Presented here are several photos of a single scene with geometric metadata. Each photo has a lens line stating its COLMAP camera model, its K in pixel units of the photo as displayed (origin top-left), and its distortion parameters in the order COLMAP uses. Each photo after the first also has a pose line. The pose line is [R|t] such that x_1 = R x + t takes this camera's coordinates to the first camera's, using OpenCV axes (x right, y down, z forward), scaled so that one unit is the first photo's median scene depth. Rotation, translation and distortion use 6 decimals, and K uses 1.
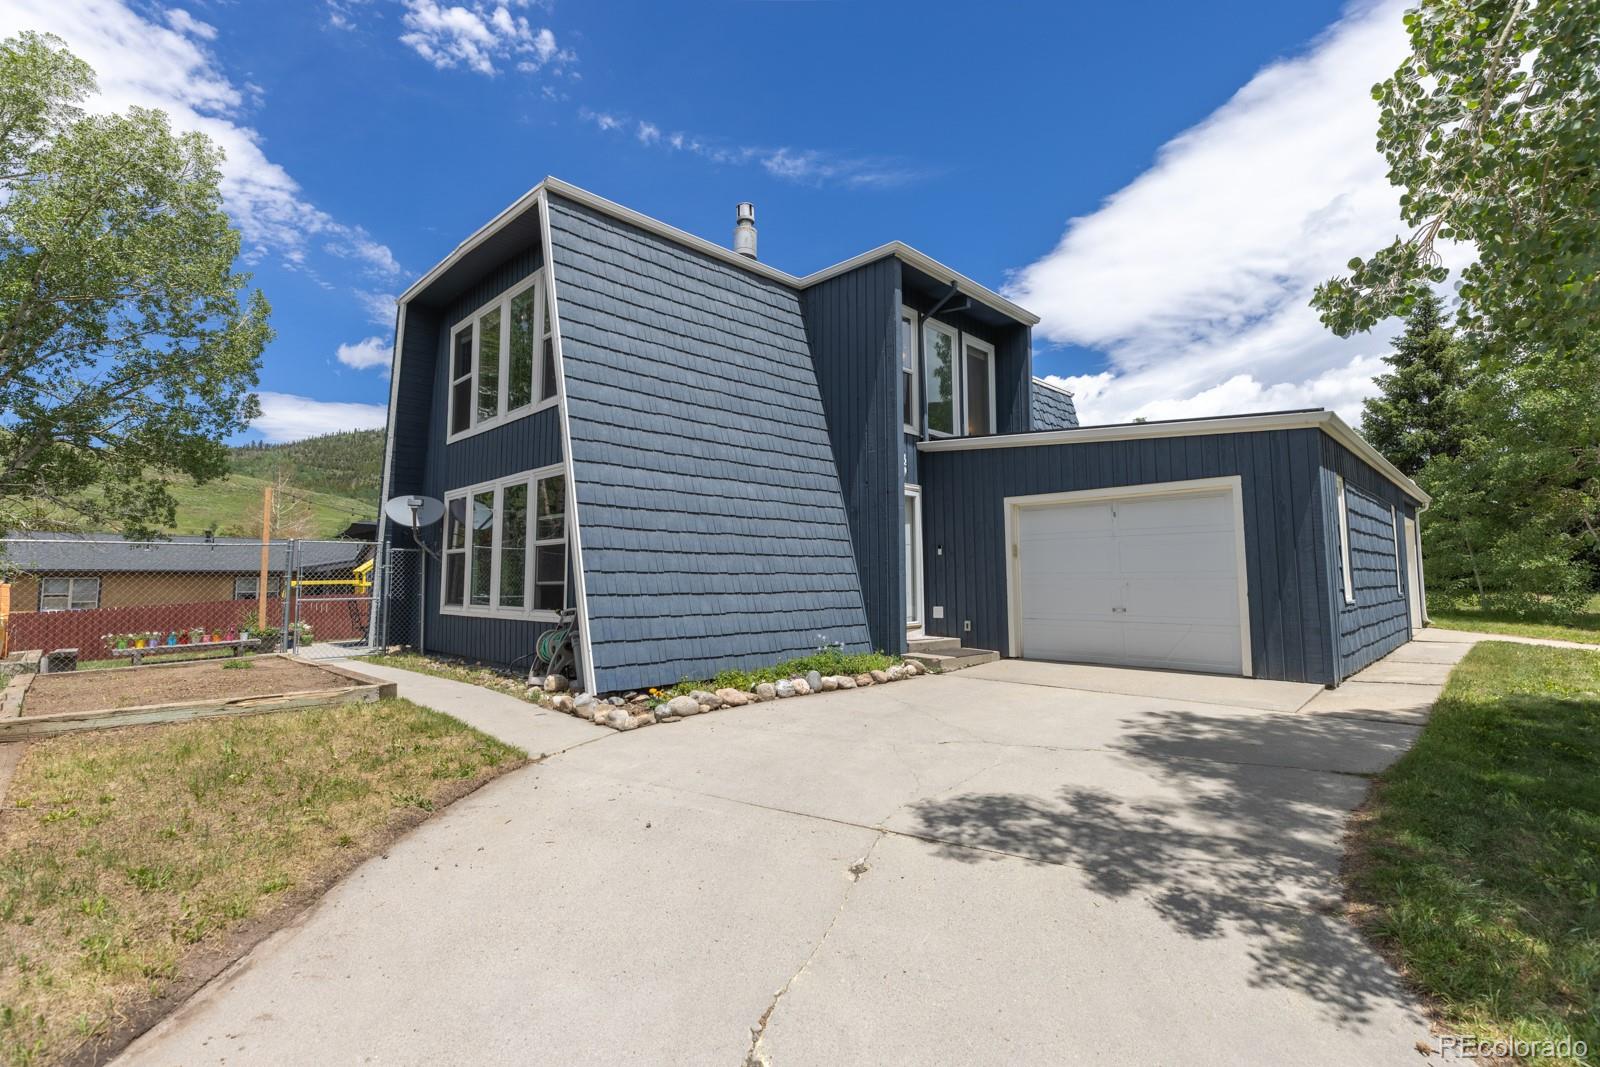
lens RADIAL K [[711.1, 0, 798.9], [0, 711.1, 526.3], [0, 0, 1]] dist [0.003479, 0.000404]
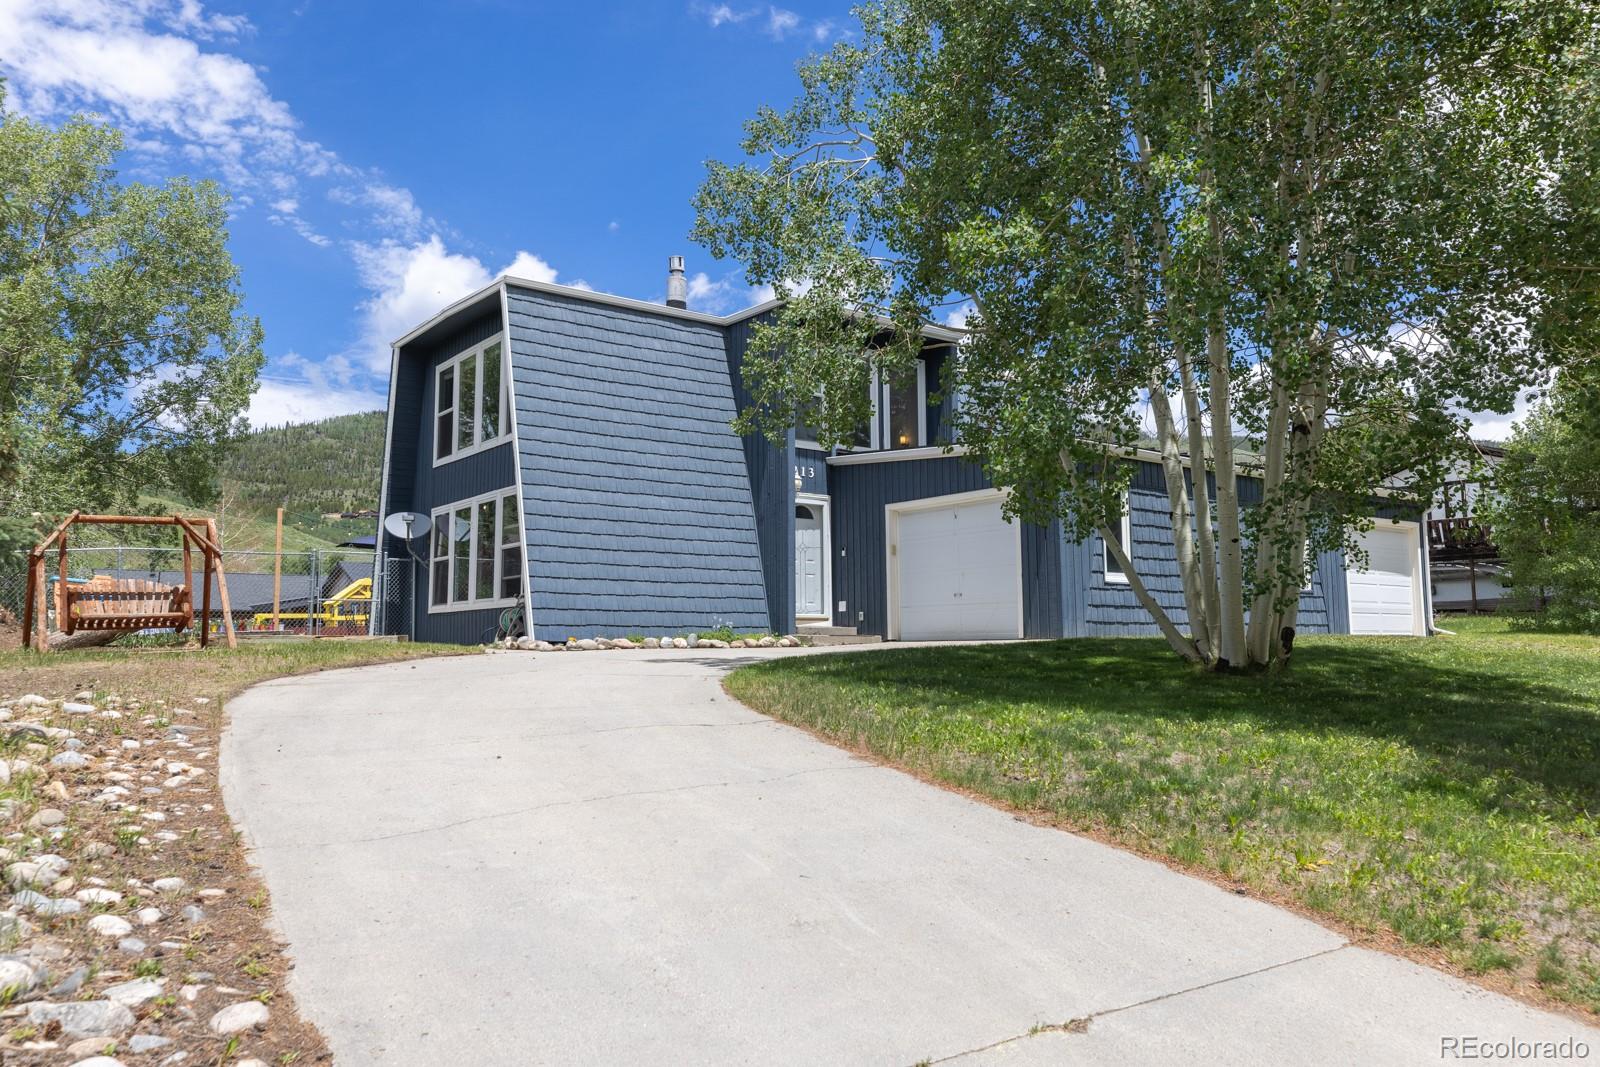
lens RADIAL K [[1152.9, 0, 799.0], [0, 1152.9, 532.5], [0, 0, 1]] dist [-0.007617, -0.001694]
pose [[0.990603, -0.014843, -0.135960, 0.391025], [0.011548, 0.999621, -0.024992, 0.049214], [0.136280, 0.023187, 0.990399, -0.866786]]
